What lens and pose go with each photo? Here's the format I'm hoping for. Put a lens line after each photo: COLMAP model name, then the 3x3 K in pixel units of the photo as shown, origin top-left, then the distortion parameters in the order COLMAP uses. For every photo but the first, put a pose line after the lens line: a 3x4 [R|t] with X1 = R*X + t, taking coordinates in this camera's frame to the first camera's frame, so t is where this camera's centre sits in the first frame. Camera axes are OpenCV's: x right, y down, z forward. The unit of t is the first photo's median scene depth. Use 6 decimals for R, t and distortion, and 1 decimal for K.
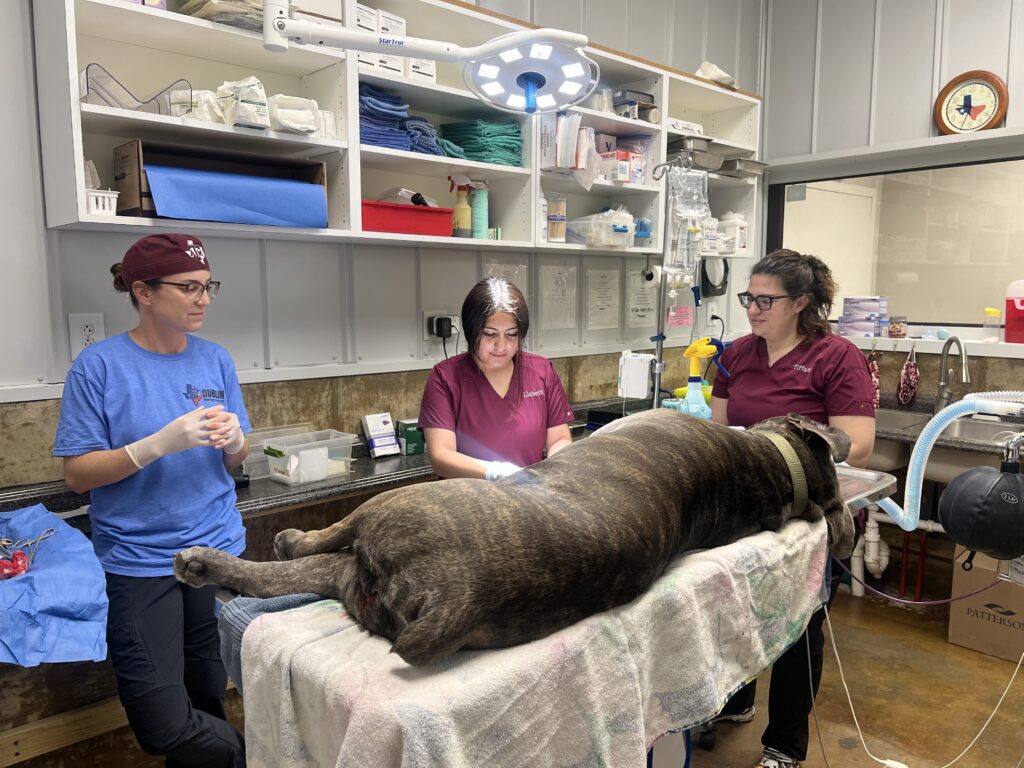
lens RADIAL K [[777.3, 0, 517.1], [0, 777.3, 382.6], [0, 0, 1]] dist [0.004036, -0.026593]
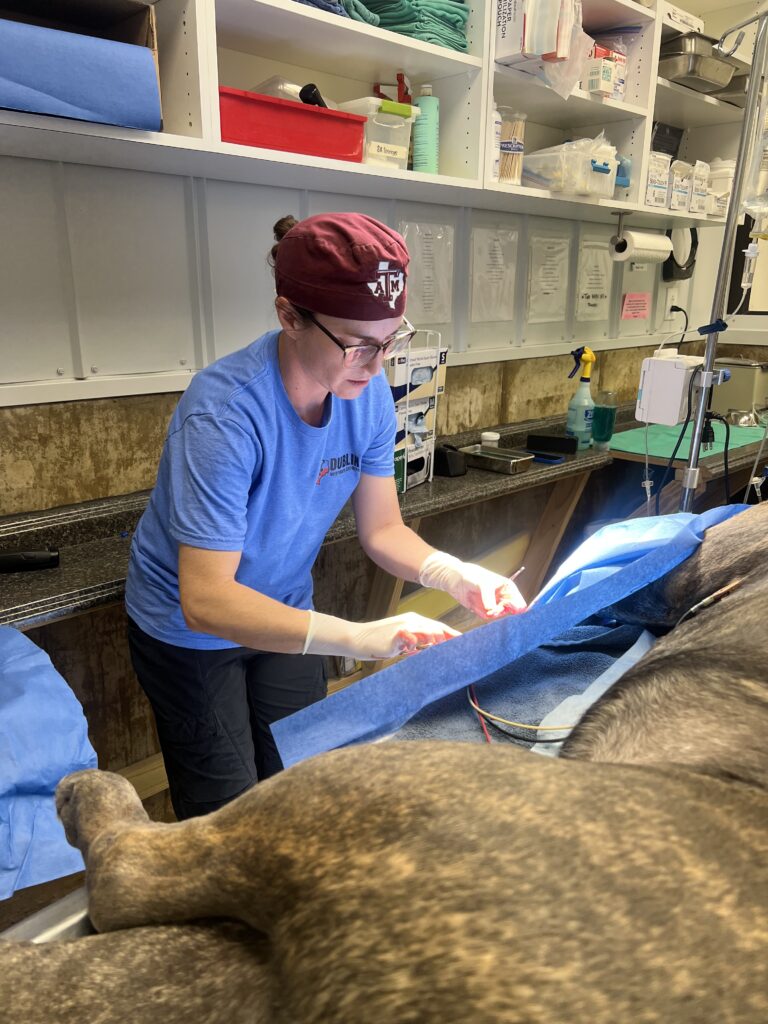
lens RADIAL K [[777.3, 0, 378.0], [0, 777.3, 520.1], [0, 0, 1]] dist [0.004036, -0.026593]
pose [[0.999935, -0.002811, 0.011032, -0.068921], [0.000935, 0.986046, 0.166472, -0.008214], [-0.011346, -0.166451, 0.985984, 0.289853]]
